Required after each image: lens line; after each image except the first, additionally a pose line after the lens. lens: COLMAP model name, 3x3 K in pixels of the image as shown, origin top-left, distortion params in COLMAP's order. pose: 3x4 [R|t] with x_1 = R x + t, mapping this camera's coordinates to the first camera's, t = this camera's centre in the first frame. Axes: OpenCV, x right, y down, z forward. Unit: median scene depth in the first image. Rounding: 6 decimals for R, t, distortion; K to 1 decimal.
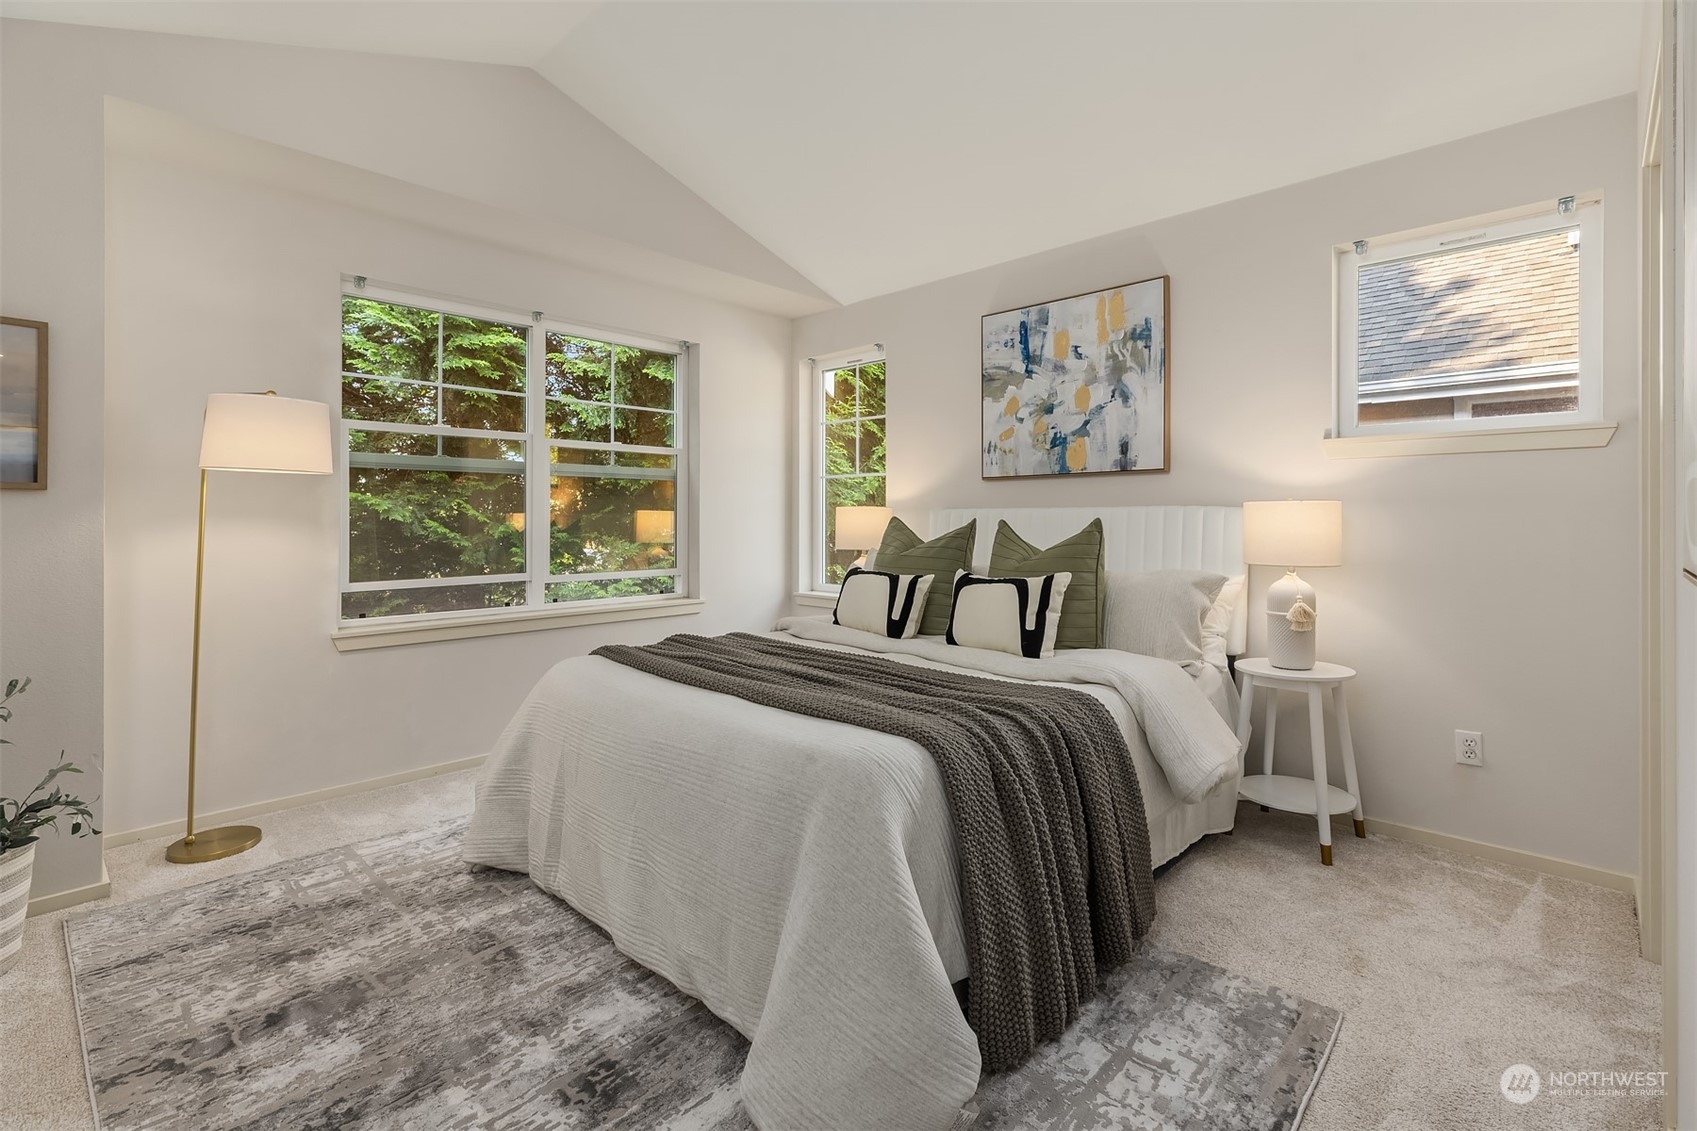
lens RADIAL K [[769.1, 0, 839.1], [0, 769.1, 534.2], [0, 0, 1]] dist [0.003324, -0.000304]
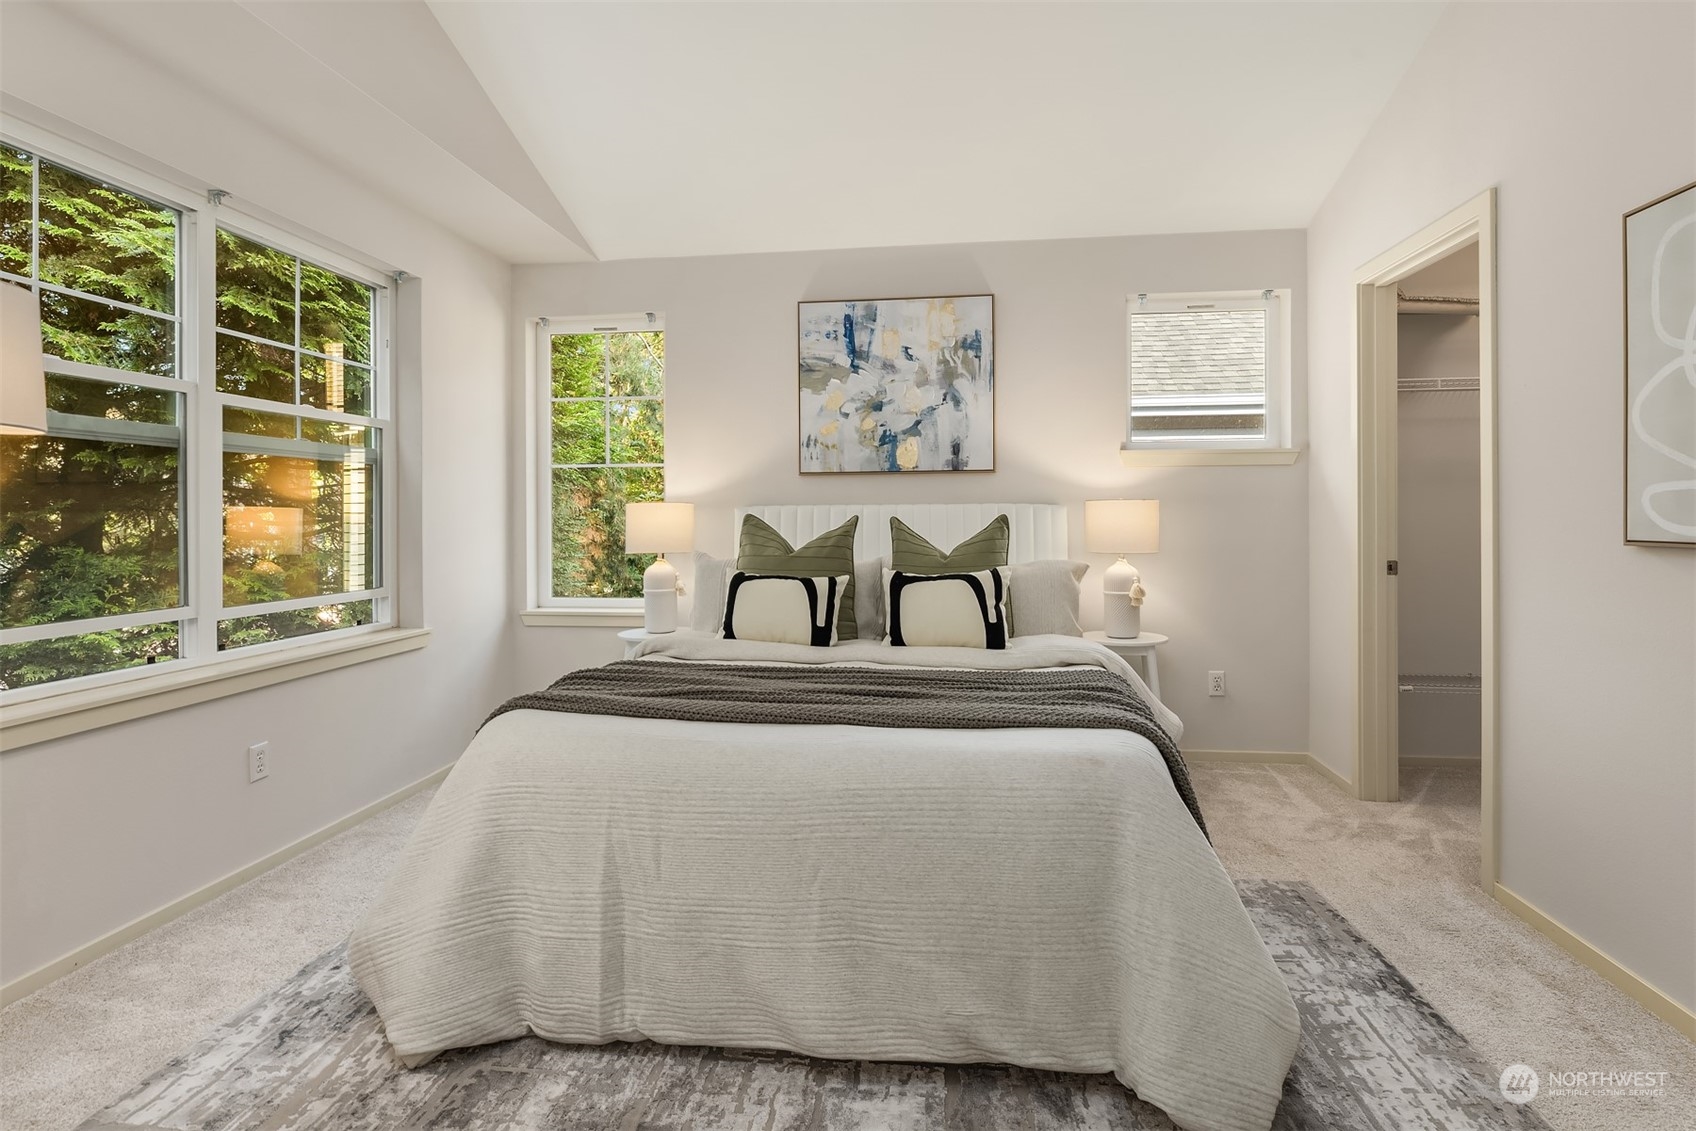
lens RADIAL K [[833.2, 0, 849.0], [0, 833.2, 532.9], [0, 0, 1]] dist [-0.004241, -0.001170]
pose [[0.799137, -0.015780, 0.600942, -0.448187], [0.016911, 0.999850, 0.003766, -0.002753], [-0.600912, 0.007153, 0.799284, 0.170159]]
